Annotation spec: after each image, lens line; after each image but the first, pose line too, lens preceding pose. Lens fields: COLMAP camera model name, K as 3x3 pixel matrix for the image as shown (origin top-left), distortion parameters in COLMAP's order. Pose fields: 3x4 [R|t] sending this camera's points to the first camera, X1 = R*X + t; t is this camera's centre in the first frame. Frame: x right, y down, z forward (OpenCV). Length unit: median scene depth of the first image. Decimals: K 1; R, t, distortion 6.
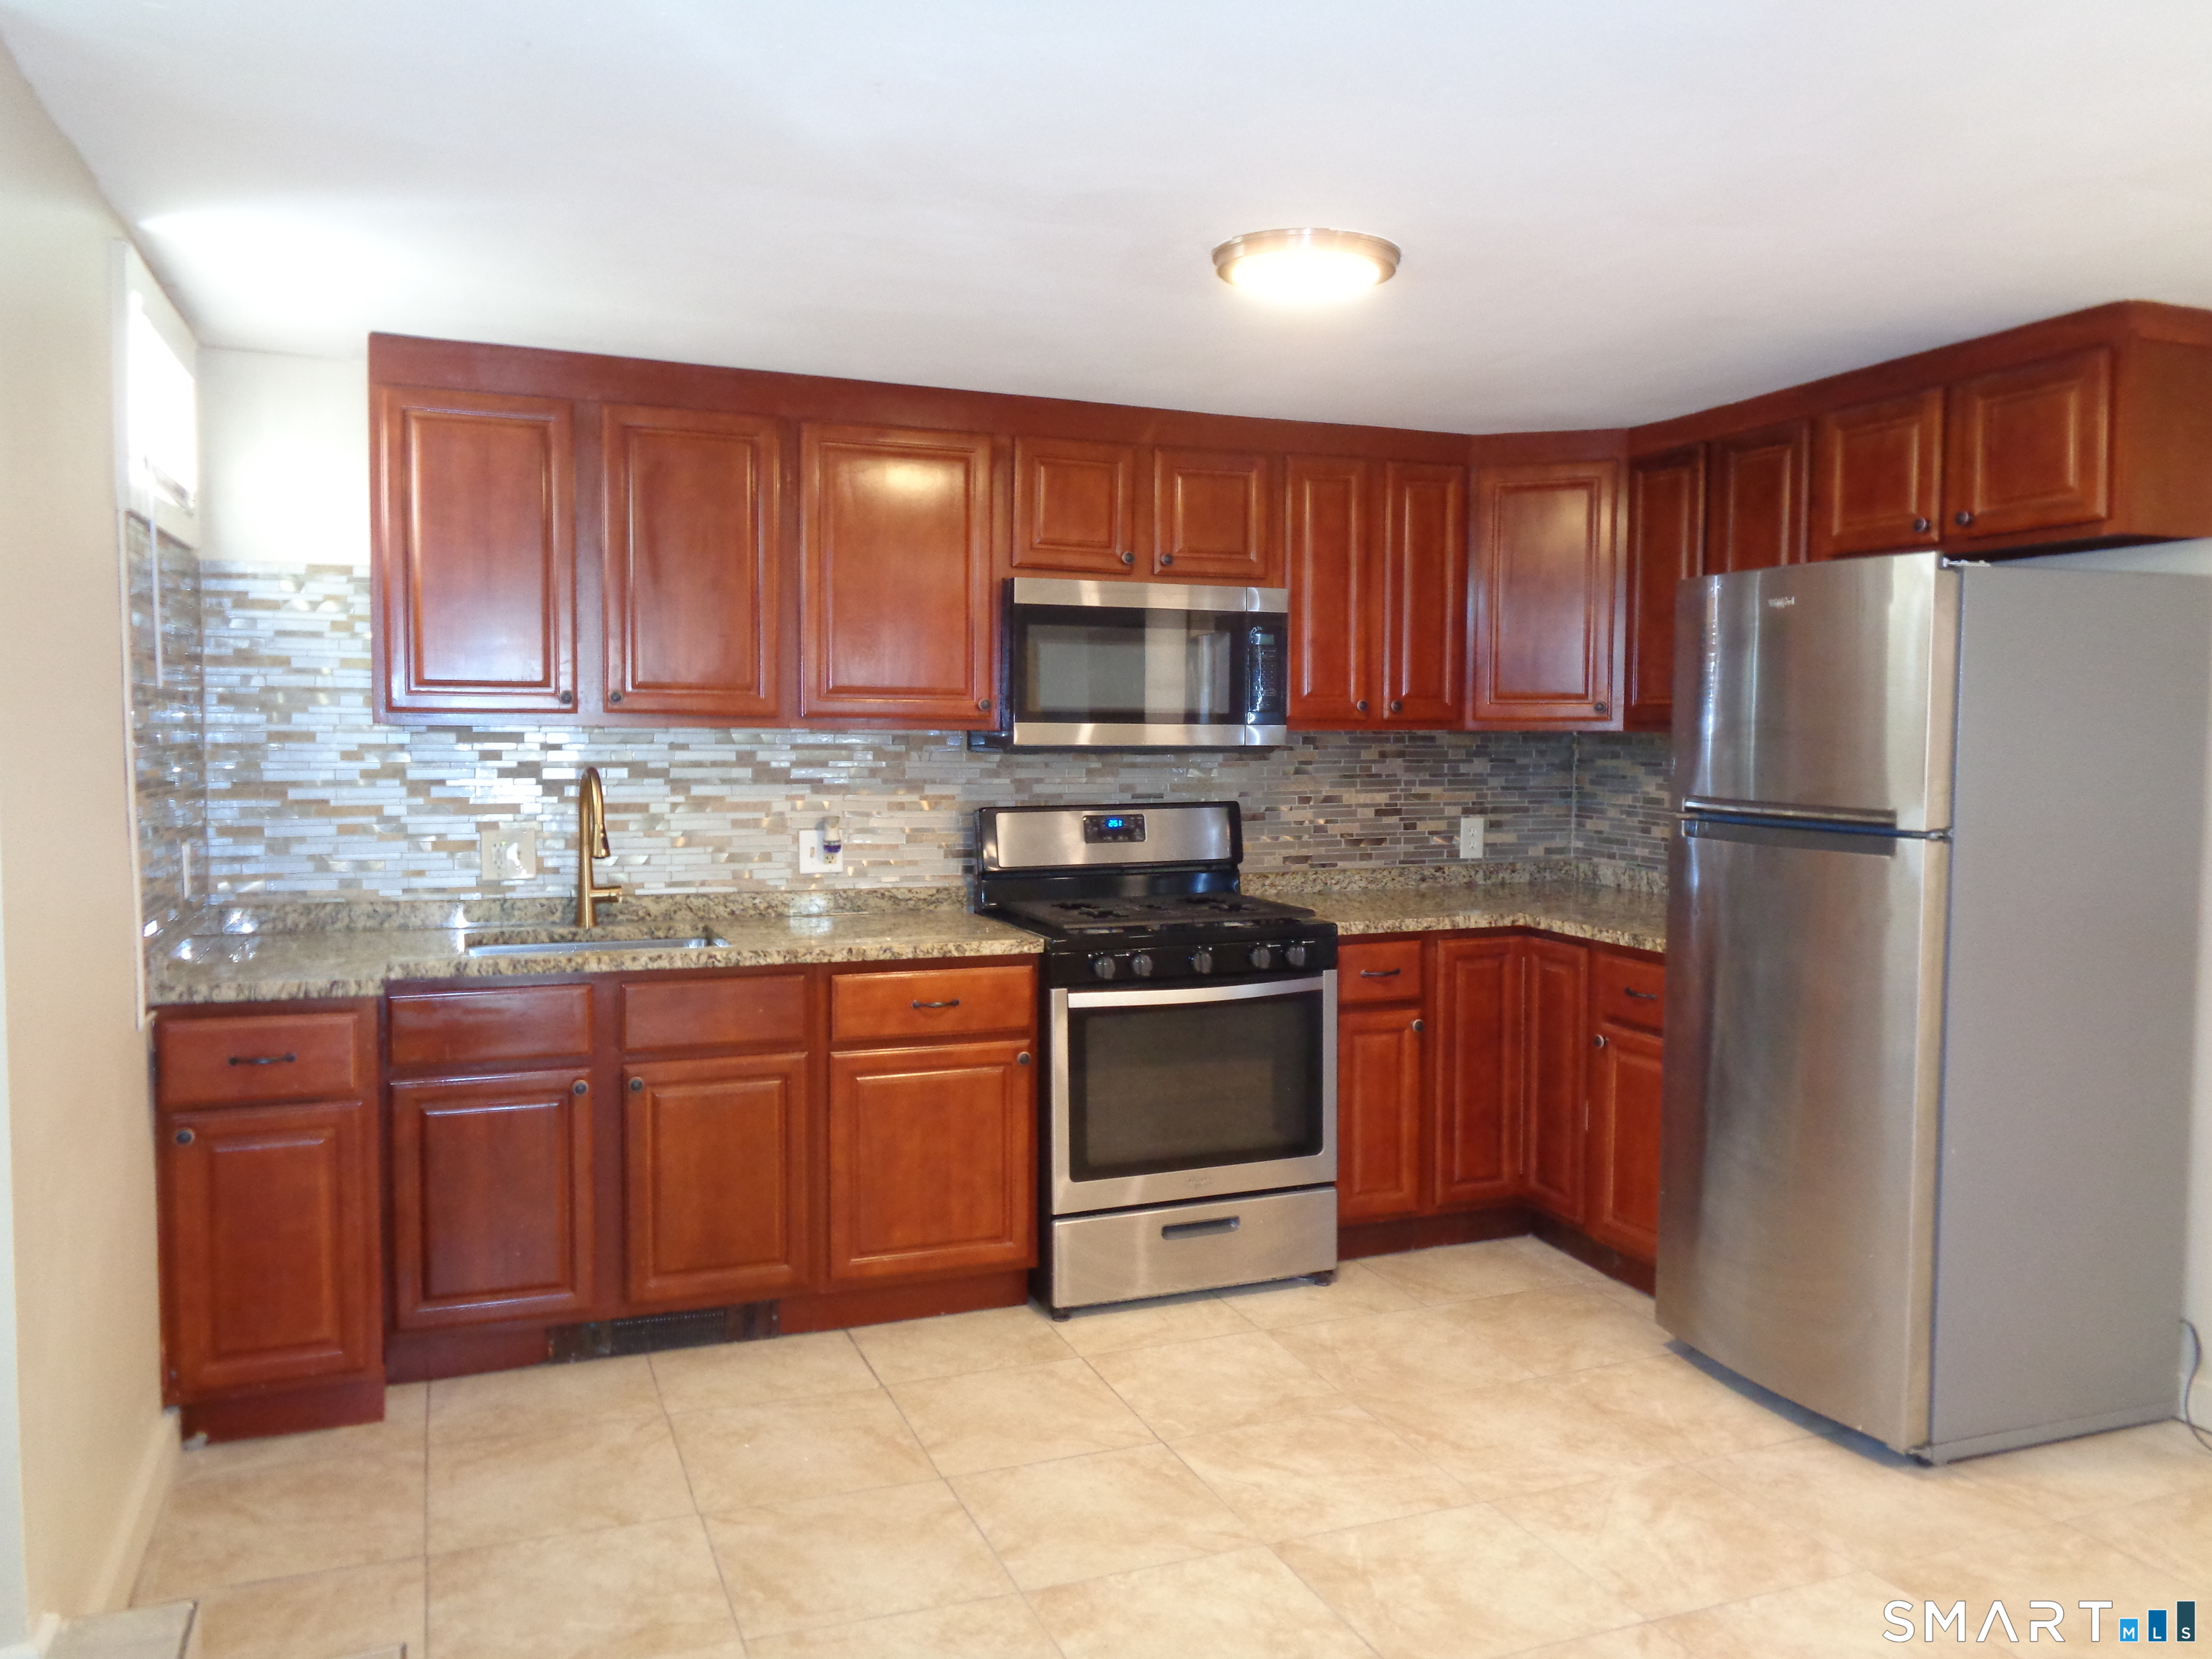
lens RADIAL K [[1672.9, 0, 1107.7], [0, 1672.9, 825.8], [0, 0, 1]] dist [0.004778, 0.004174]
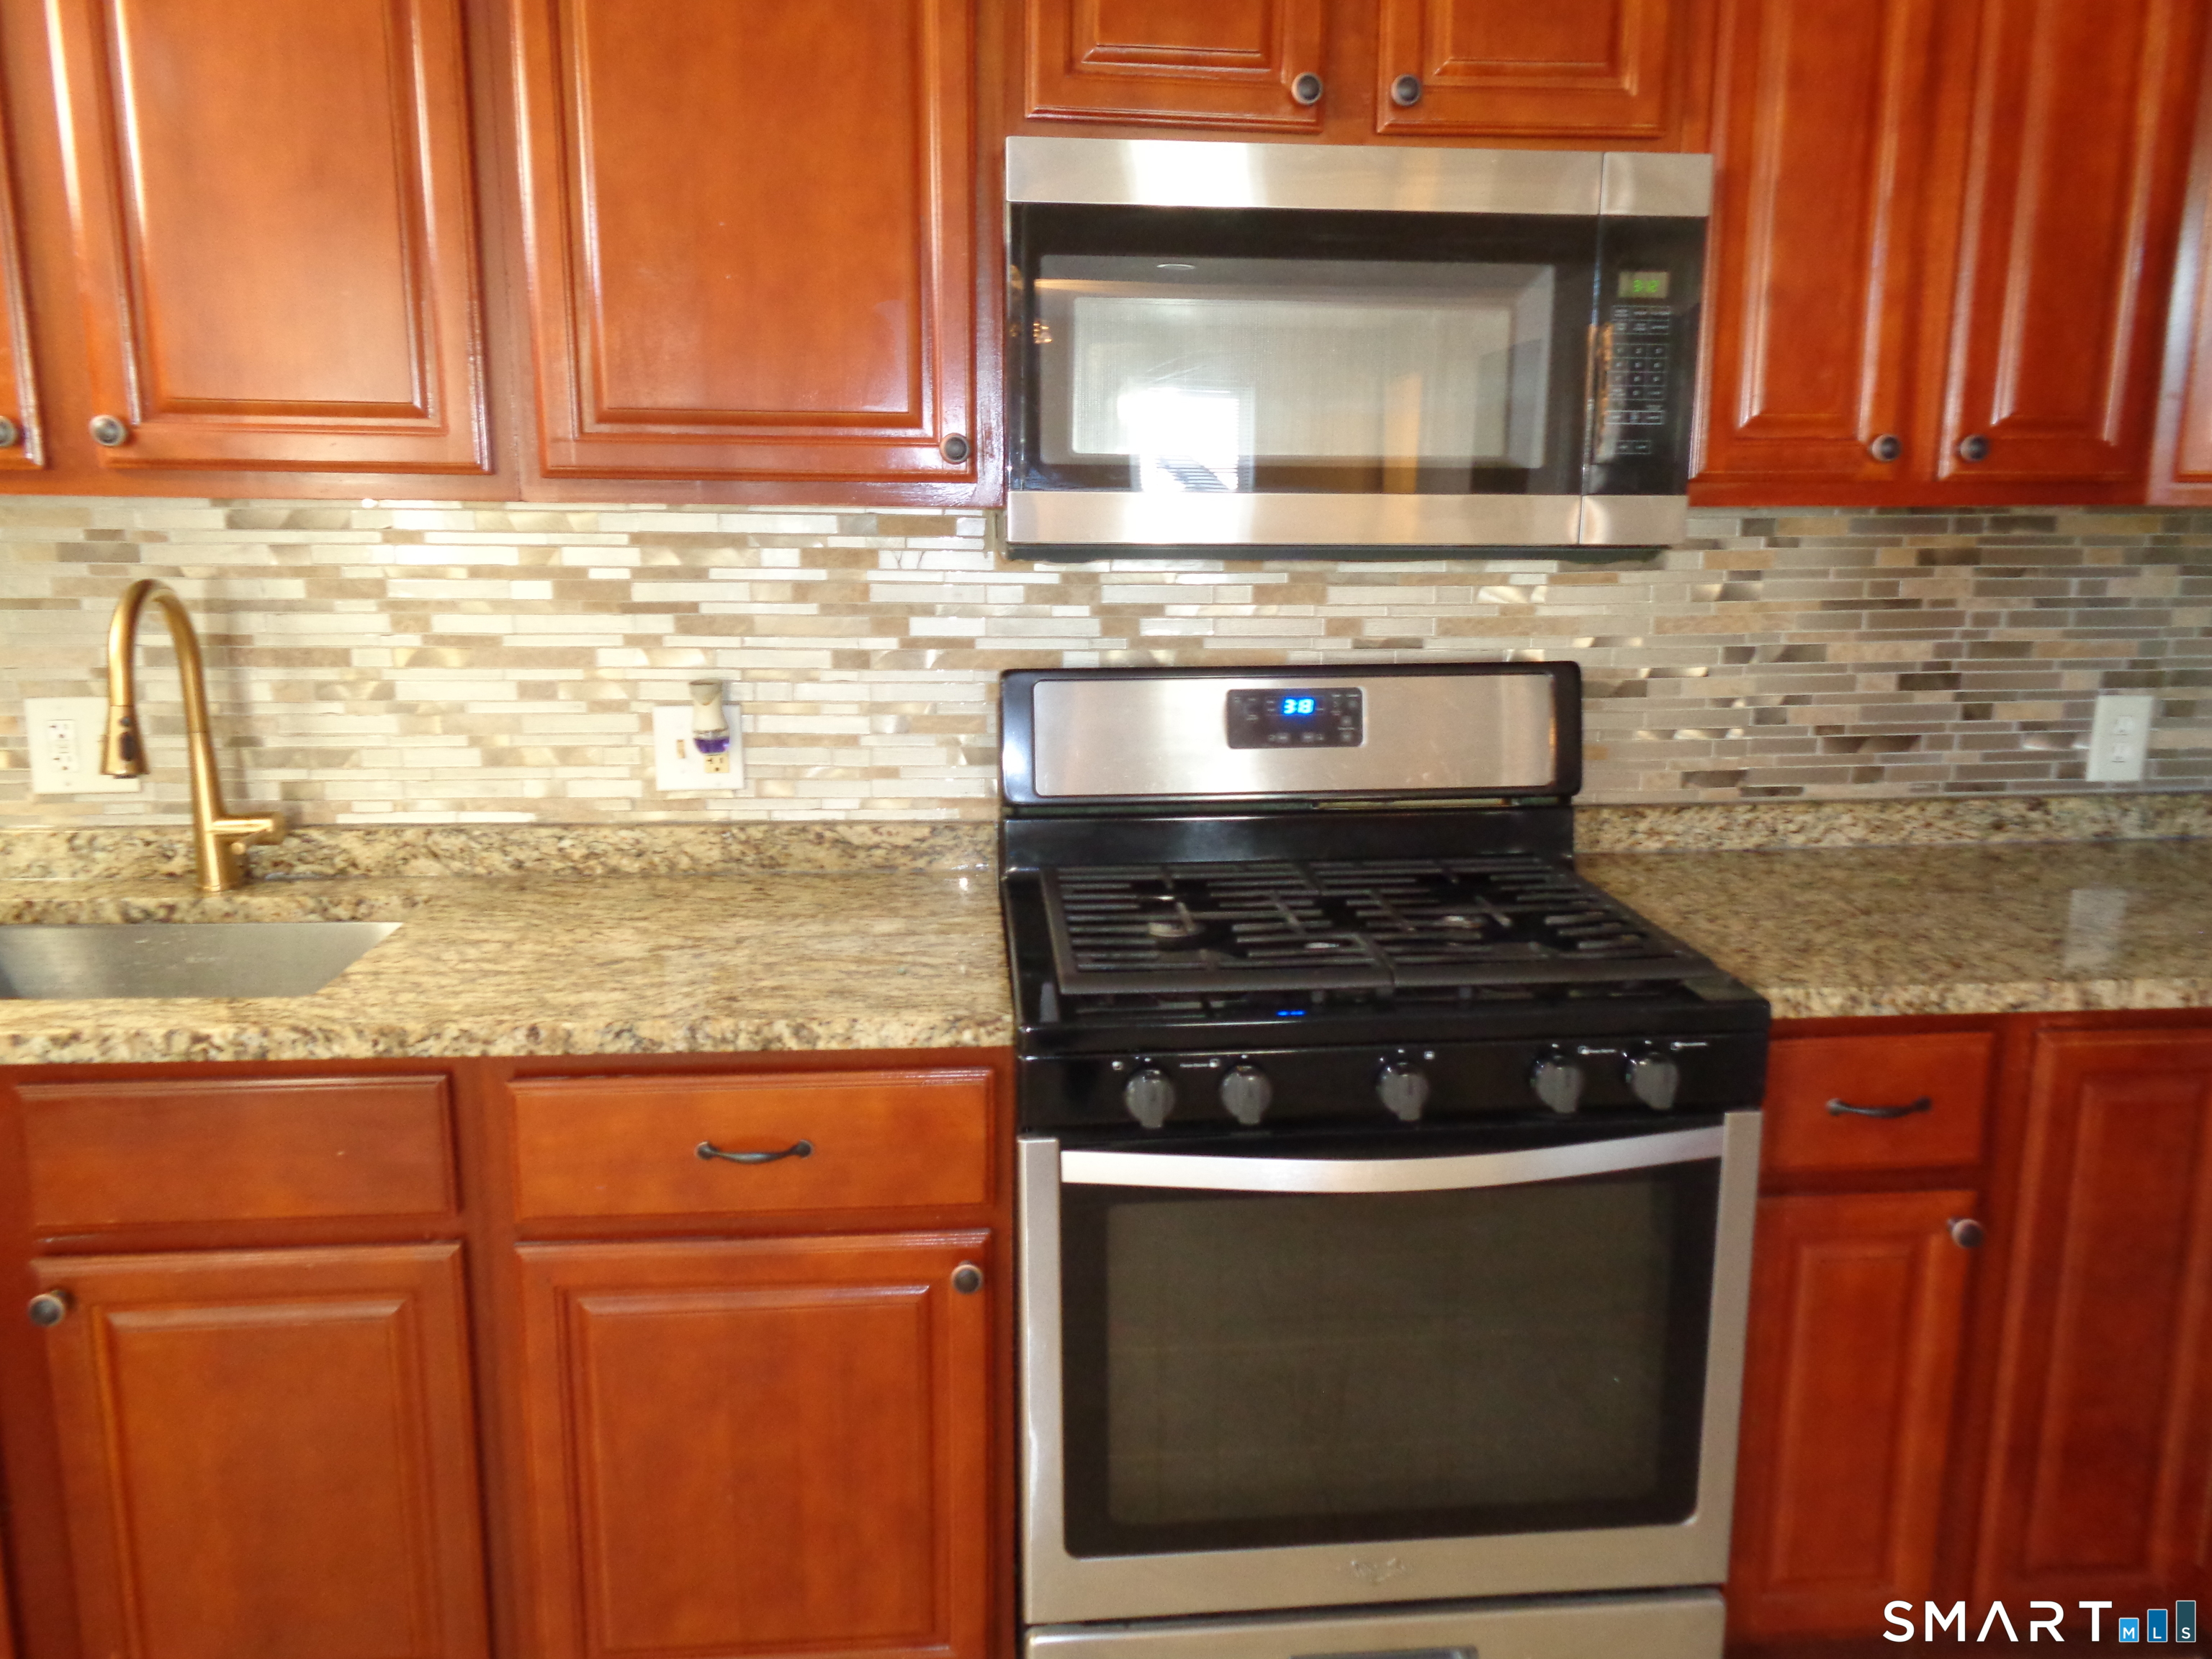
lens RADIAL K [[1672.9, 0, 1103.1], [0, 1672.9, 822.5], [0, 0, 1]] dist [0.004778, 0.004174]
pose [[0.959833, 0.056679, -0.274787, 0.087228], [-0.018336, 0.989961, 0.140147, -0.035636], [0.279972, -0.129479, 0.951237, 0.551281]]
